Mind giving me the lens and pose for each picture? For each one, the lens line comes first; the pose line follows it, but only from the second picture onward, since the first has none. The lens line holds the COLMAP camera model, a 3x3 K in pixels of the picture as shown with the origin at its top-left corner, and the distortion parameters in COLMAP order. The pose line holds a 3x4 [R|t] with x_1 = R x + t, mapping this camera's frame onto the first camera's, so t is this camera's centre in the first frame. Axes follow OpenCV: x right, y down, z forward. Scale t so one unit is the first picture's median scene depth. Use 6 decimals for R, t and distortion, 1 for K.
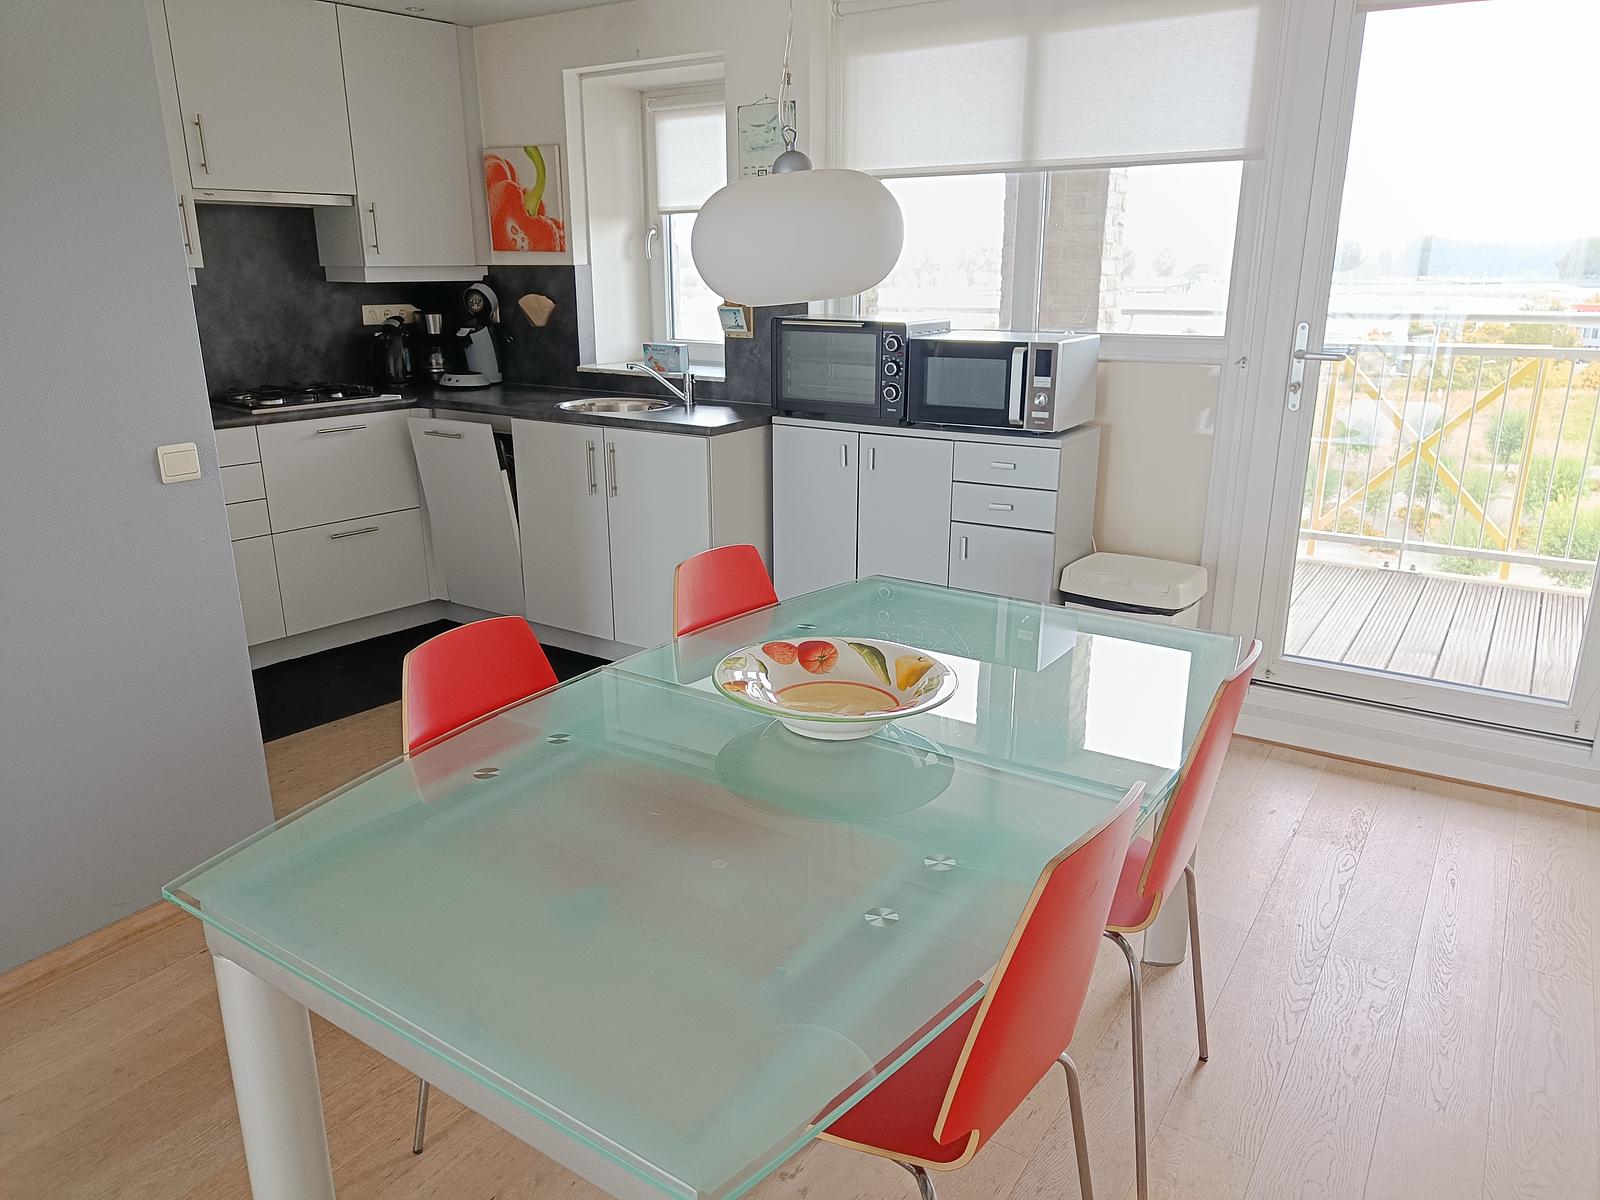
lens RADIAL K [[1127.4, 0, 792.2], [0, 1127.4, 596.8], [0, 0, 1]] dist [0.002857, 0.003965]
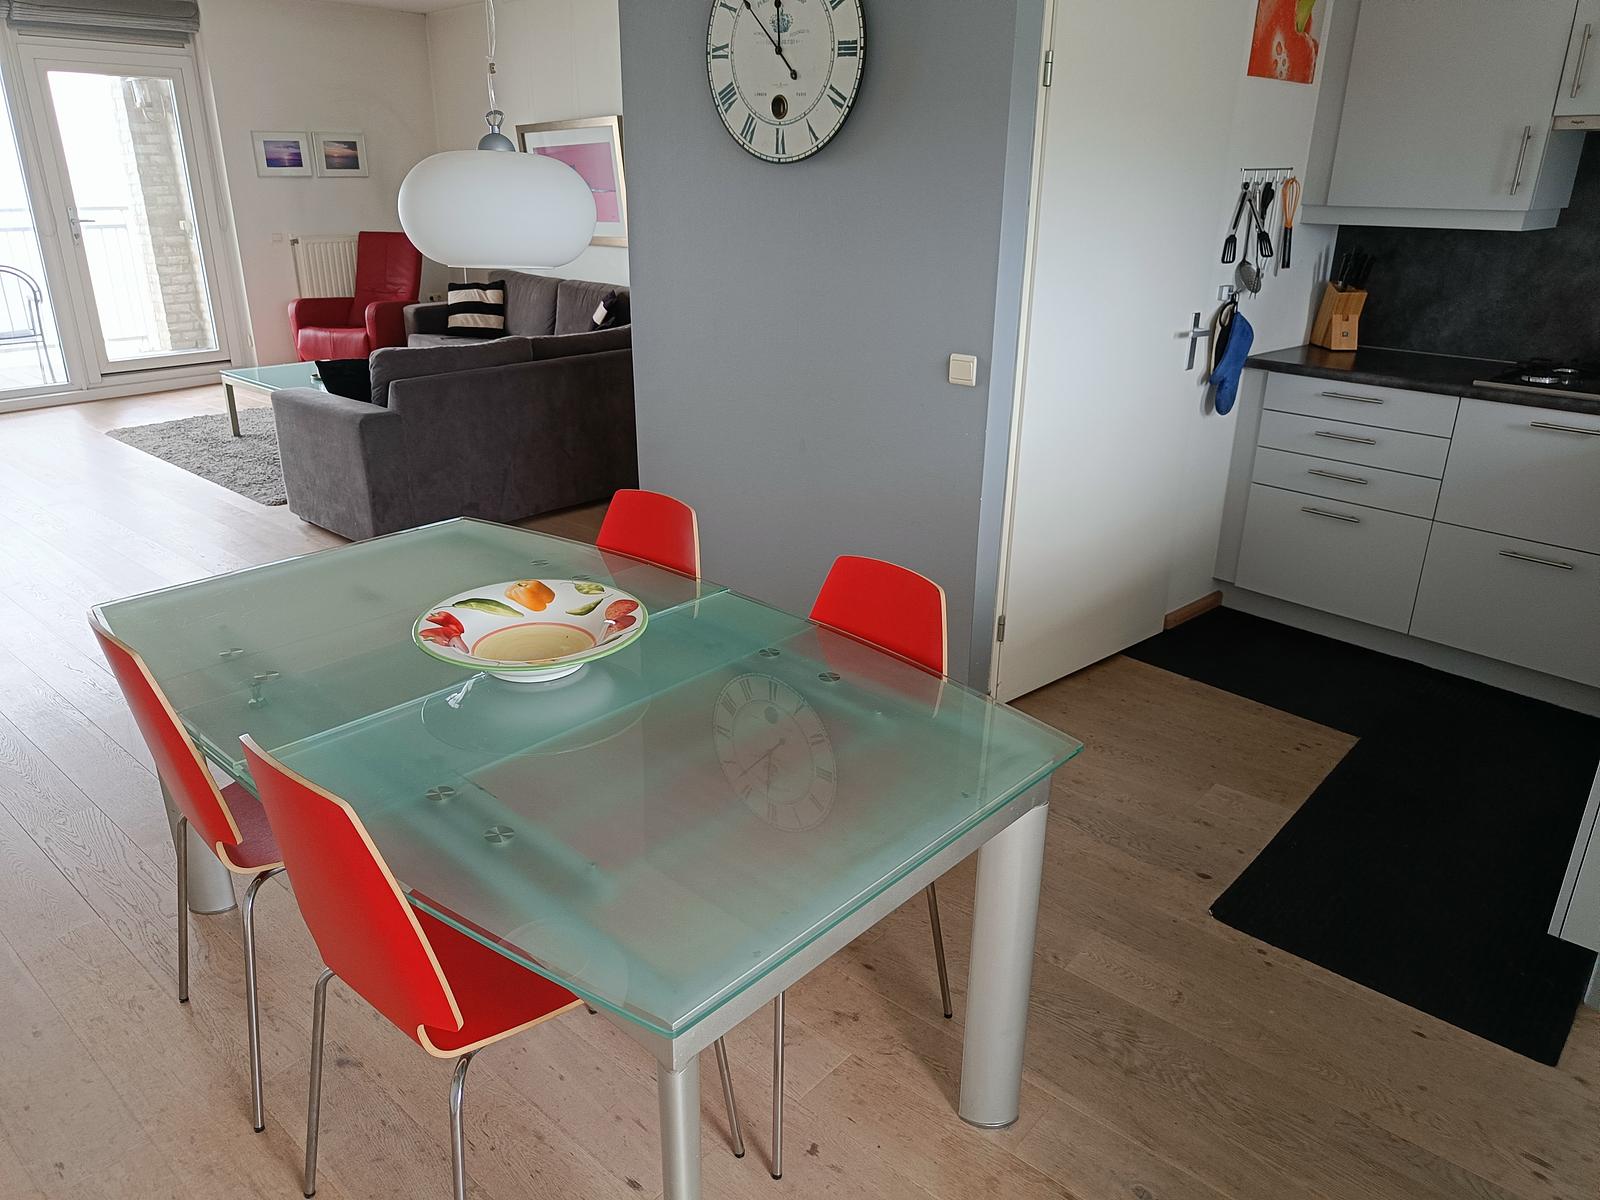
lens RADIAL K [[1127.4, 0, 792.2], [0, 1127.4, 596.8], [0, 0, 1]] dist [0.002857, 0.003965]
pose [[-0.143853, 0.352635, -0.924638, 0.385849], [-0.293752, 0.877026, 0.380178, -0.166315], [0.944995, 0.326304, -0.022575, 0.496134]]
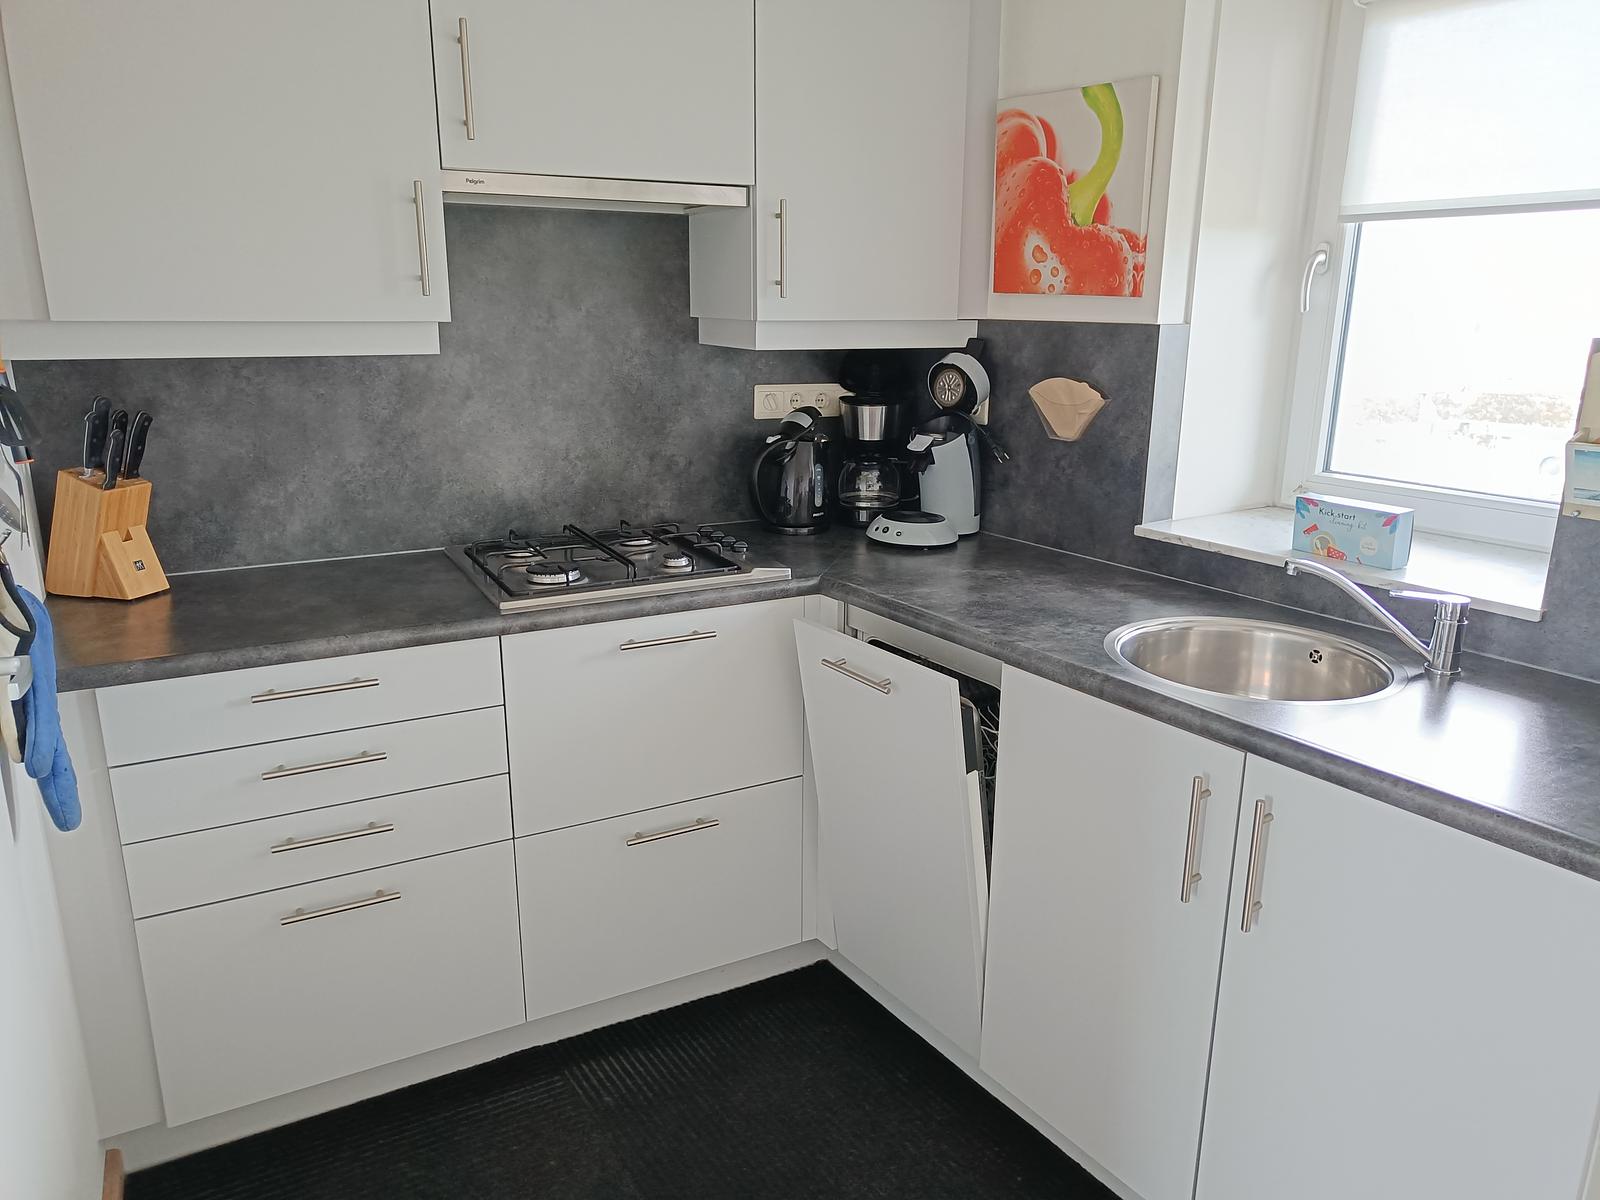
lens RADIAL K [[1127.4, 0, 792.2], [0, 1127.4, 596.8], [0, 0, 1]] dist [0.002857, 0.003965]
pose [[0.927503, 0.106475, -0.358331, -0.151051], [-0.118251, 0.992922, -0.011042, -0.151576], [0.354619, 0.052615, 0.933529, 0.490874]]
